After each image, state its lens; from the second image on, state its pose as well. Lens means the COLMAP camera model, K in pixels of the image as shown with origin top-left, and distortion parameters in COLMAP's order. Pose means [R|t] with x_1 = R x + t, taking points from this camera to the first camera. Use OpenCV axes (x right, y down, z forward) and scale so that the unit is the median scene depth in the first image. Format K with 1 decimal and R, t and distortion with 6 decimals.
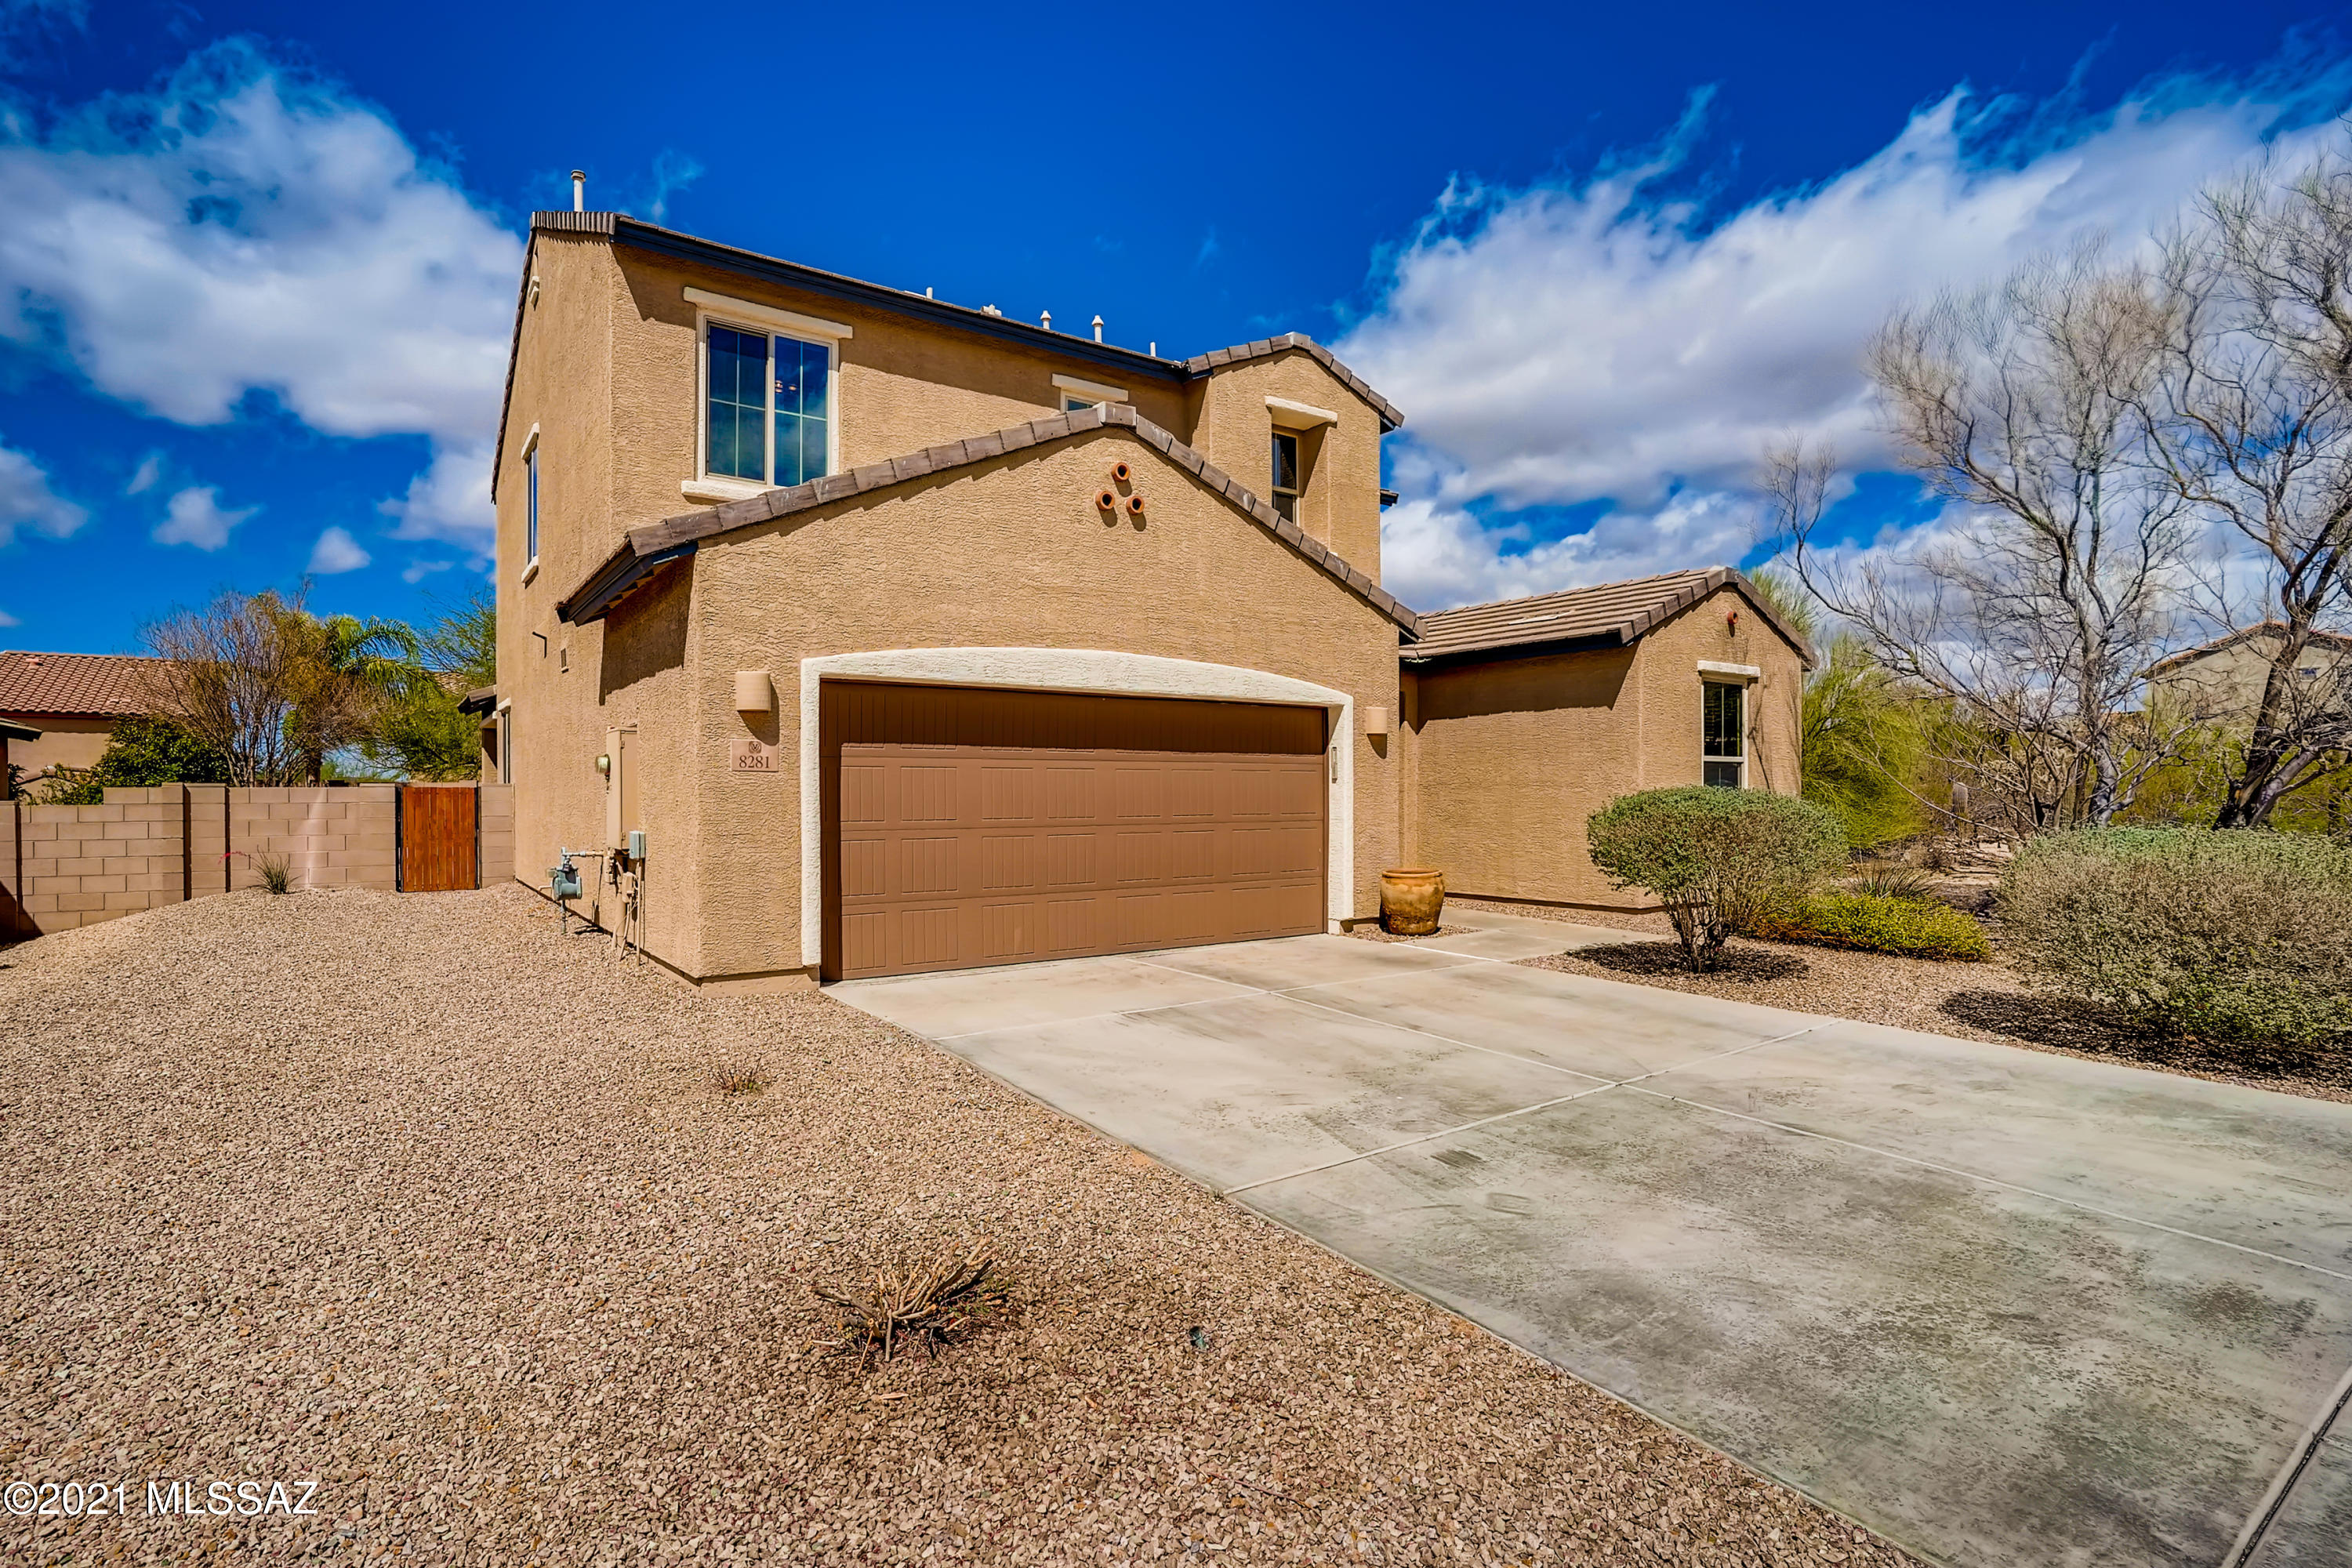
lens RADIAL K [[1161.4, 0, 1176.0], [0, 1161.4, 784.0], [0, 0, 1]] dist [-0.039318, 0.000295]
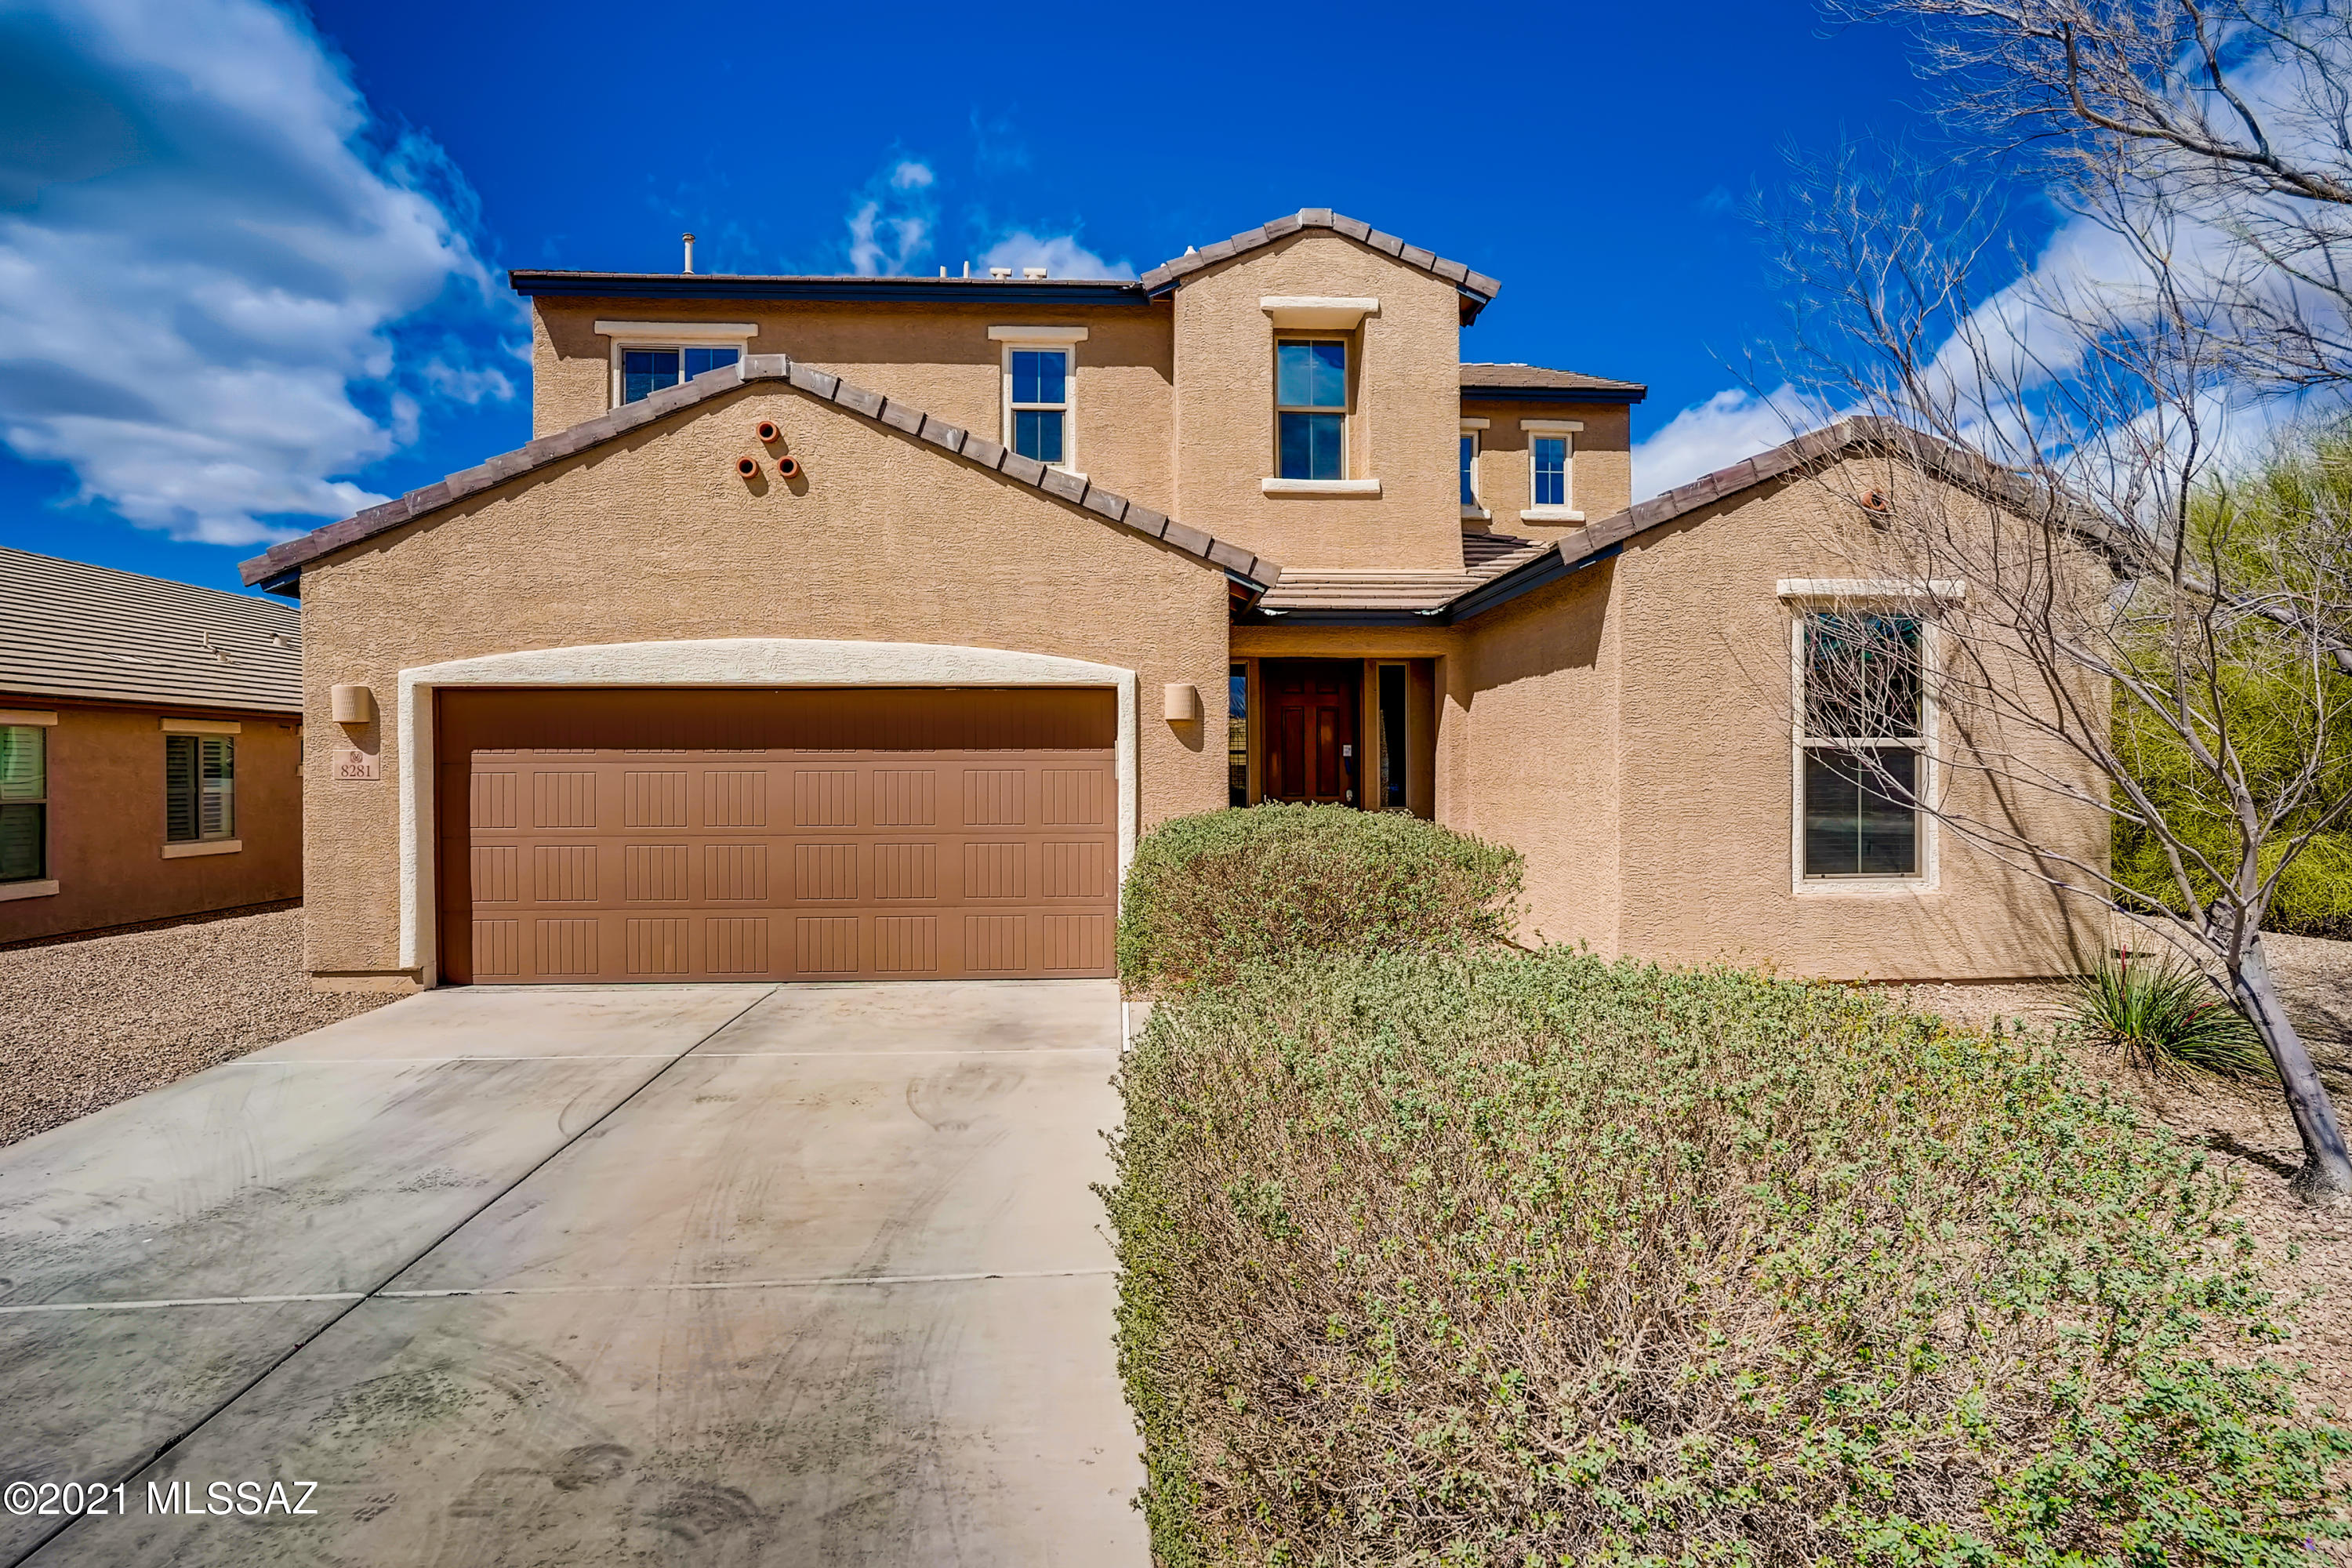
lens RADIAL K [[1150.2, 0, 1186.8], [0, 1150.2, 759.5], [0, 0, 1]] dist [-0.042170, 0.022821]
pose [[0.842395, -0.006002, -0.538827, 0.643351], [0.006227, 0.999980, -0.001403, -0.018149], [0.538824, -0.002174, 0.842416, 0.420239]]
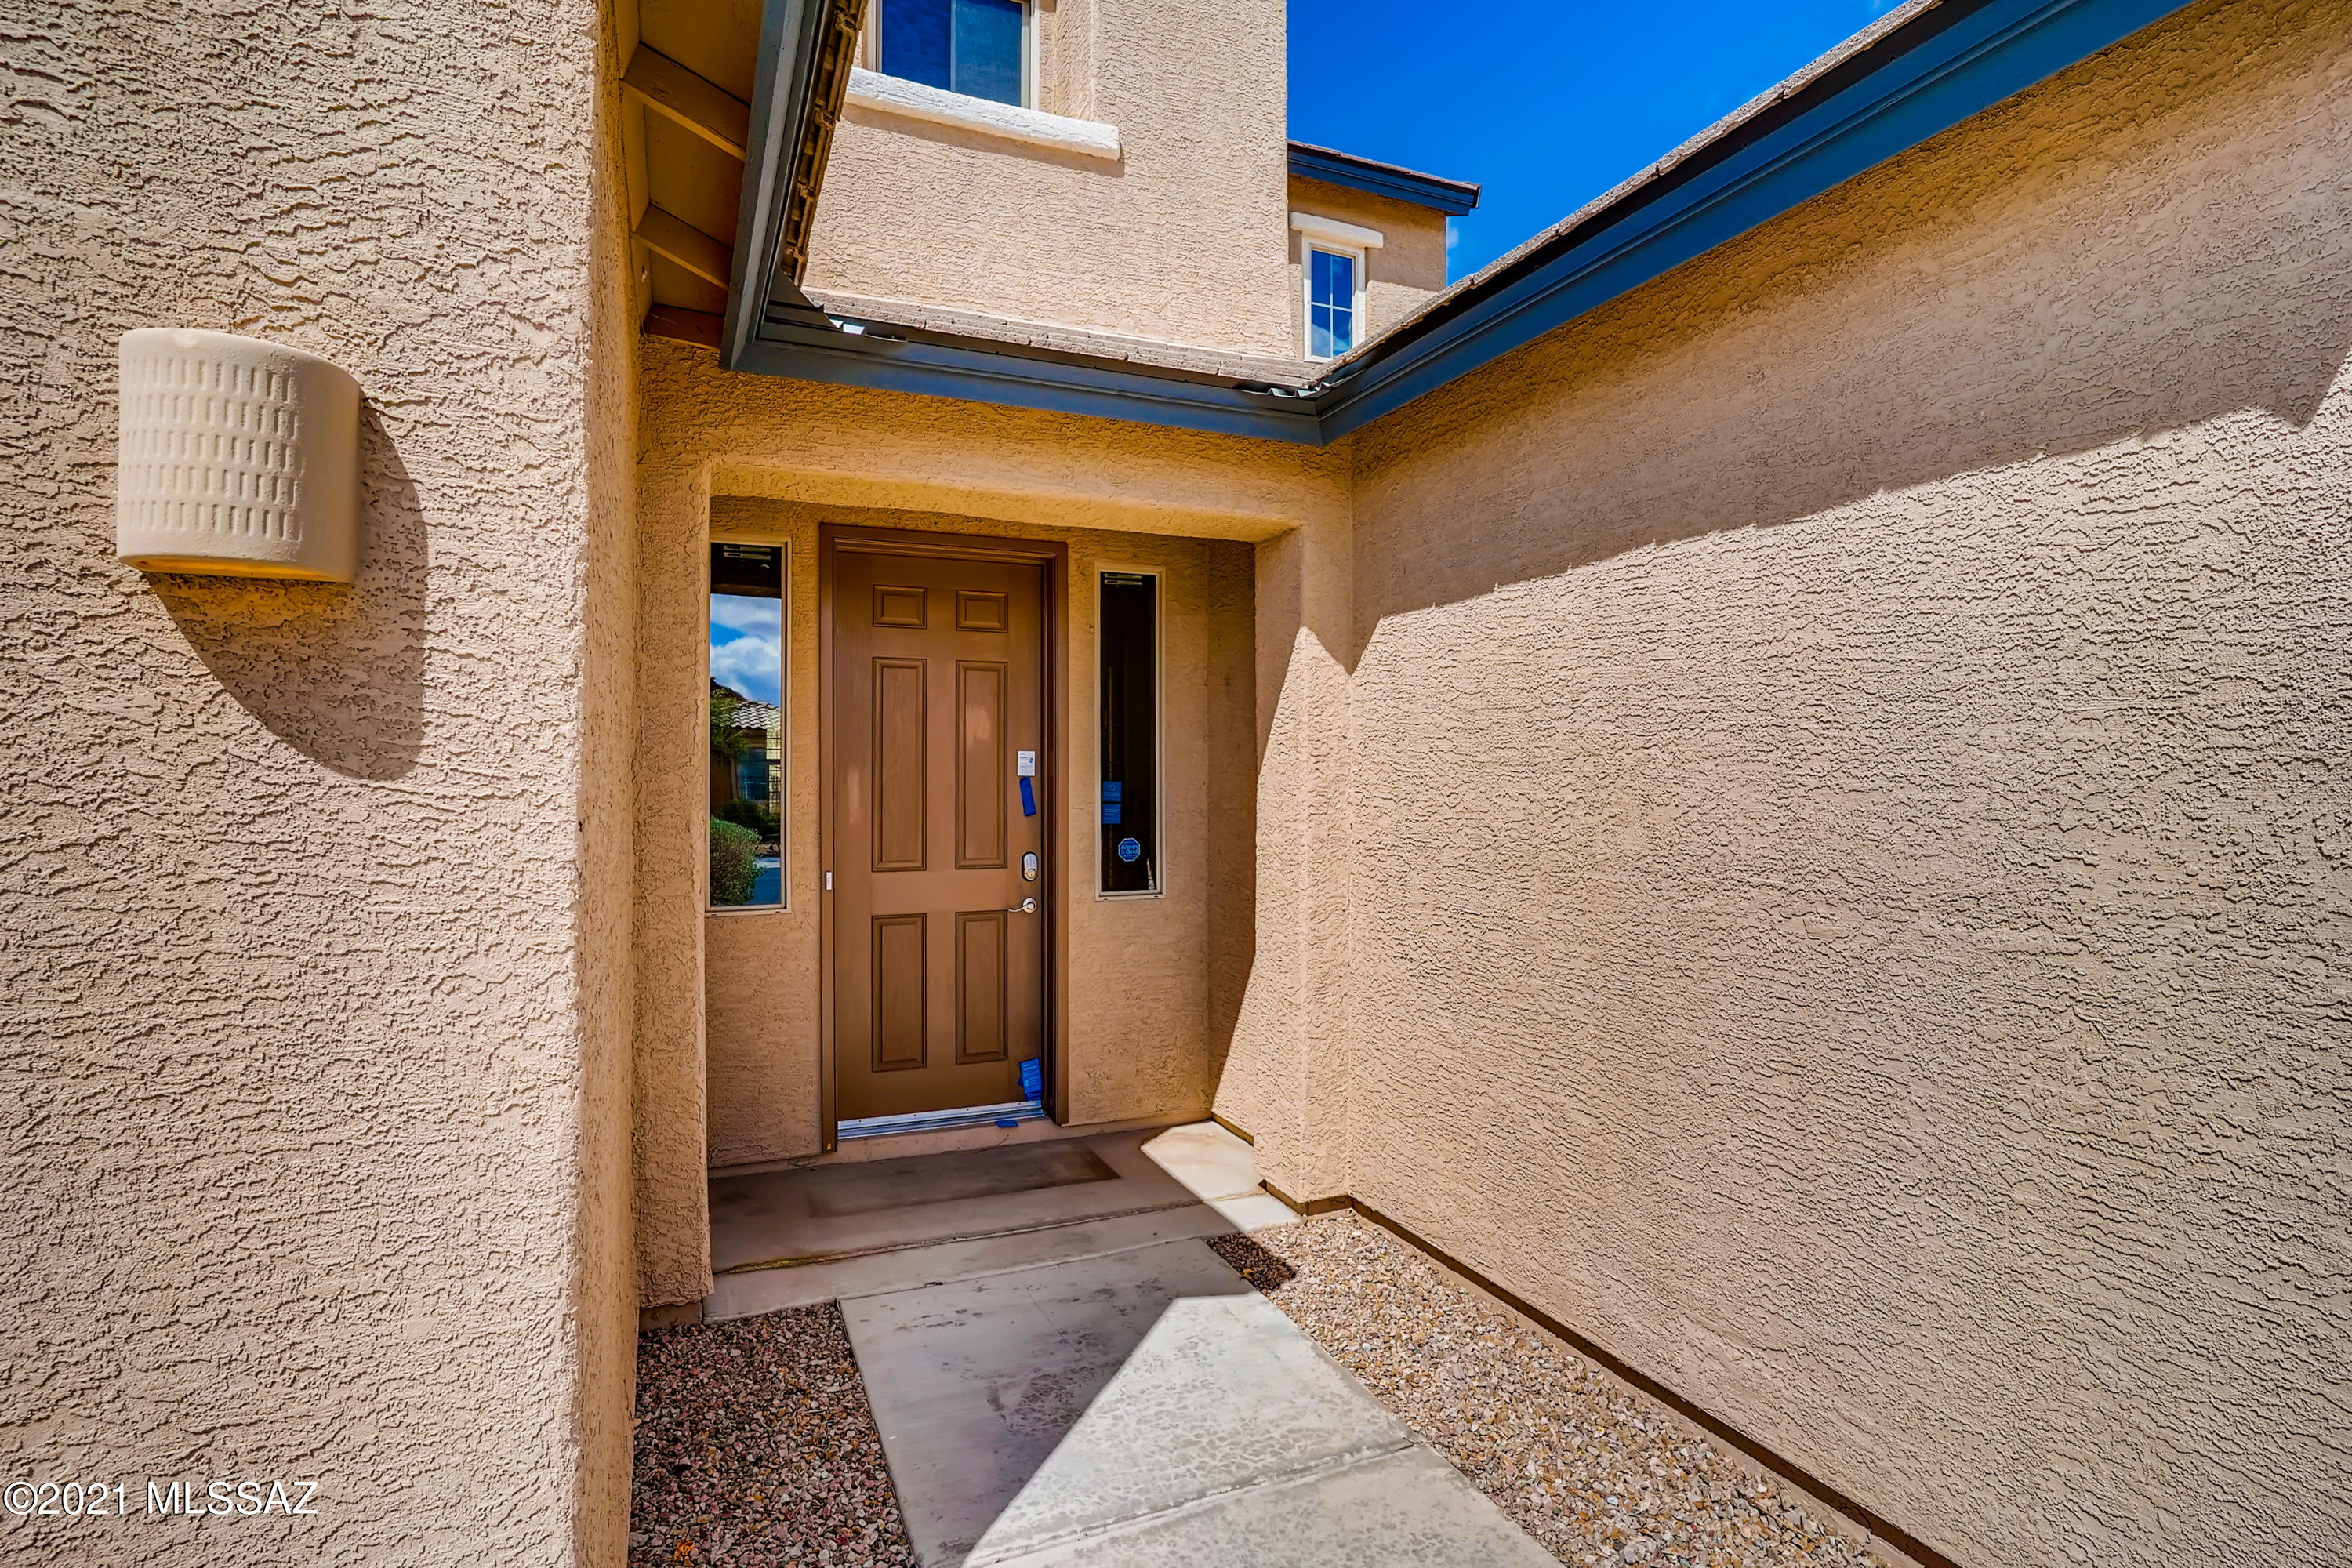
lens RADIAL K [[1150.2, 0, 1186.8], [0, 1150.2, 759.5], [0, 0, 1]] dist [-0.042170, 0.022821]
pose [[0.977522, -0.000918, -0.210830, 0.325421], [-0.001292, 0.999946, -0.010343, -0.024505], [0.210828, 0.010382, 0.977468, 1.015795]]
